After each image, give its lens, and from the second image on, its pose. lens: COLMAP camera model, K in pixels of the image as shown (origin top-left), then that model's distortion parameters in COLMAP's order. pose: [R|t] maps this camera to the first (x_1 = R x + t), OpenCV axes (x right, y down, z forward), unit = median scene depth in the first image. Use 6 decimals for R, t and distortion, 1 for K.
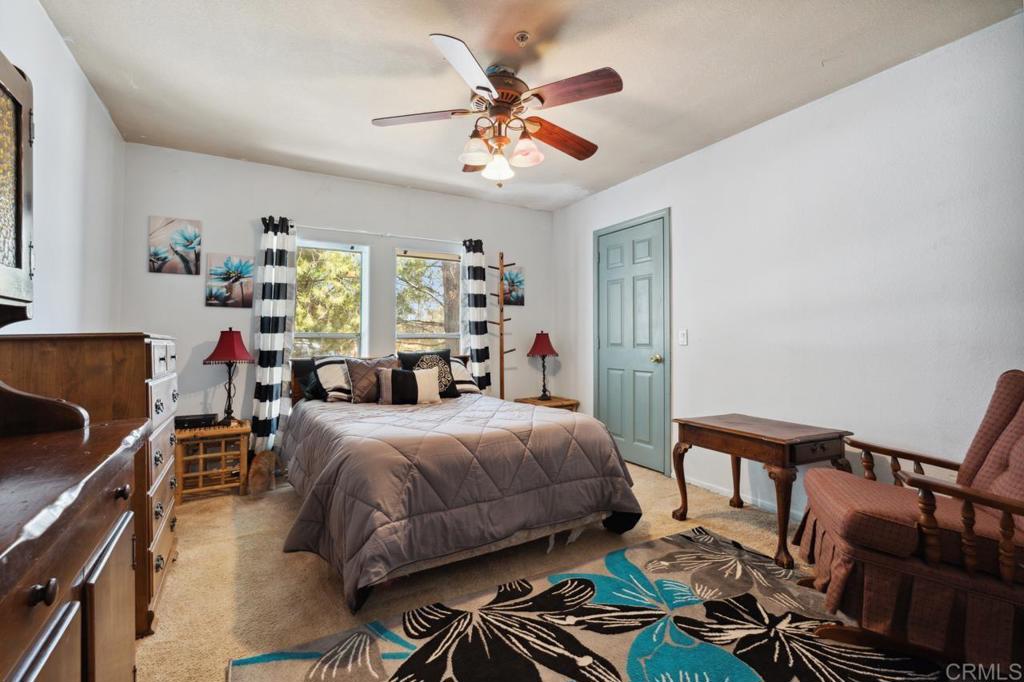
lens RADIAL K [[453.9, 0, 514.9], [0, 453.9, 323.2], [0, 0, 1]] dist [-0.002464, -0.000577]
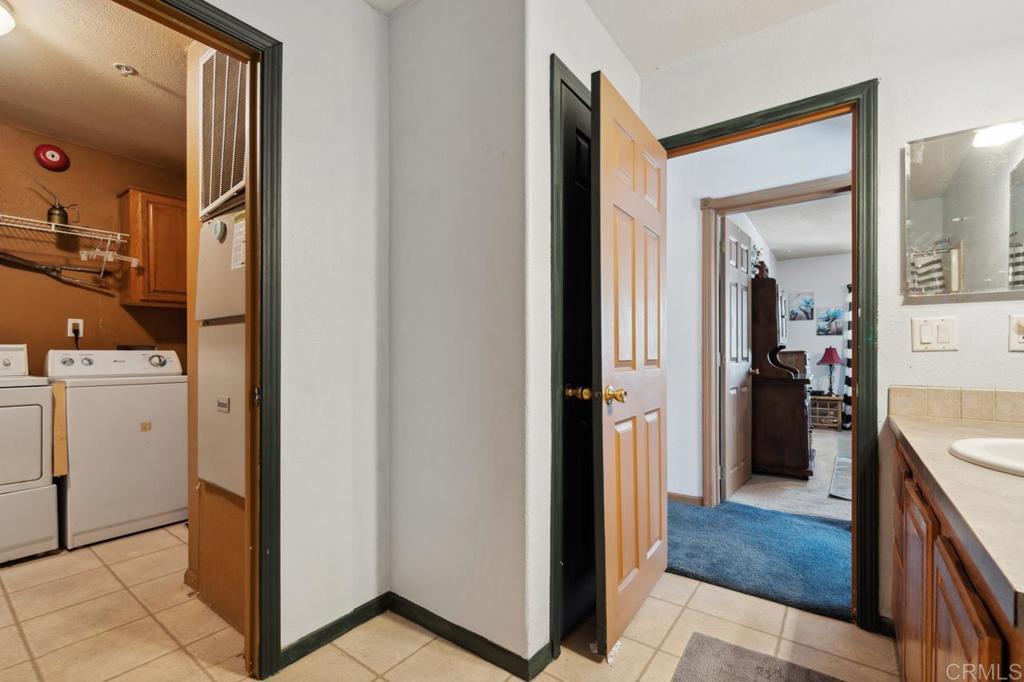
lens RADIAL K [[453.9, 0, 503.5], [0, 453.9, 353.8], [0, 0, 1]] dist [-0.002464, -0.000577]
pose [[0.388976, 0.003119, -0.921243, 0.591661], [0.034563, 0.999241, 0.017976, -0.039850], [0.920599, -0.038833, 0.388573, -1.005062]]
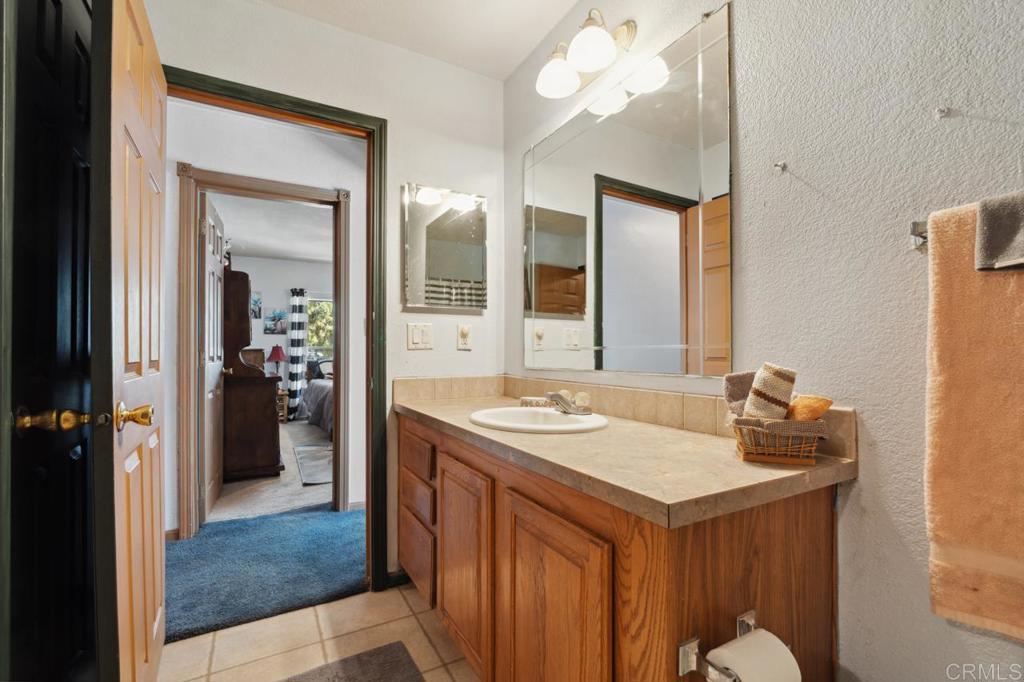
lens RADIAL K [[453.9, 0, 518.8], [0, 453.9, 346.1], [0, 0, 1]] dist [-0.002464, -0.000577]
pose [[0.999997, -0.000132, -0.002526, 0.460173], [0.000203, 0.999605, 0.028087, -0.040366], [0.002521, -0.028087, 0.999602, -1.023103]]
